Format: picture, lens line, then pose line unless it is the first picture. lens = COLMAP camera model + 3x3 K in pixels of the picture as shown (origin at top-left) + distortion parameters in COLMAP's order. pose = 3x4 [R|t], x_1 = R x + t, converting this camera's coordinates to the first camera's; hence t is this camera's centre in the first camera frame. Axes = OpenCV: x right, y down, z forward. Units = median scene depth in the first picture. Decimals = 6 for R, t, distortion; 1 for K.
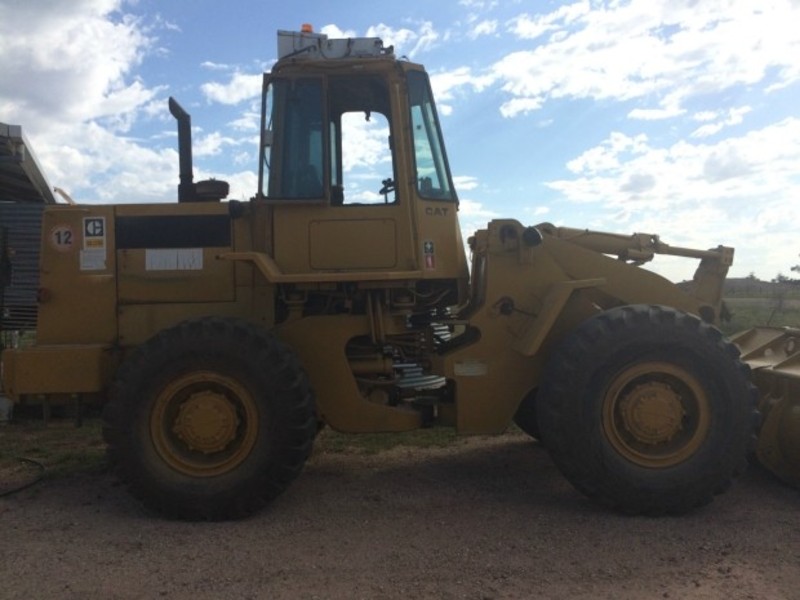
lens RADIAL K [[684.7, 0, 400.0], [0, 684.7, 300.0], [0, 0, 1]] dist [0.099761, -0.138073]
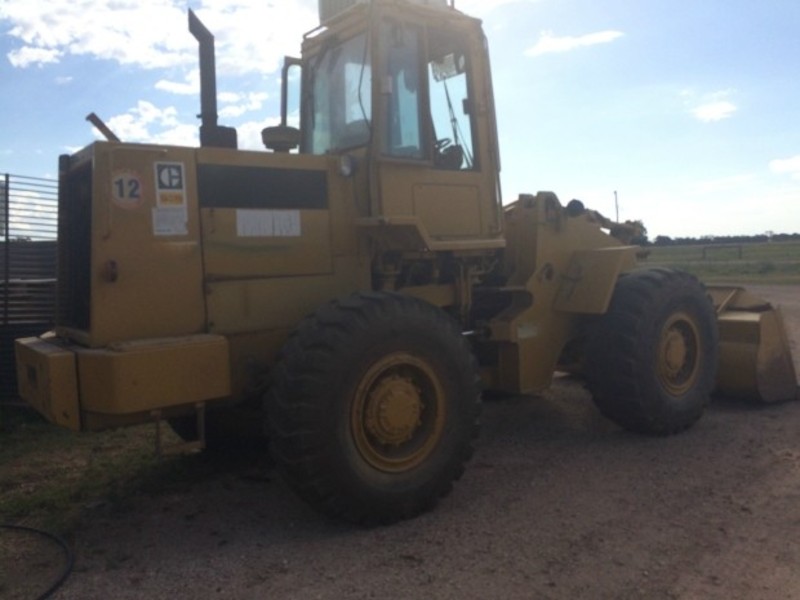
lens RADIAL K [[684.9, 0, 401.2], [0, 684.9, 304.8], [0, 0, 1]] dist [0.094739, -0.124028]
pose [[0.791133, -0.051562, 0.609467, -0.703894], [0.024727, 0.998322, 0.052363, -0.001890], [-0.611144, -0.026356, 0.791080, 0.271253]]
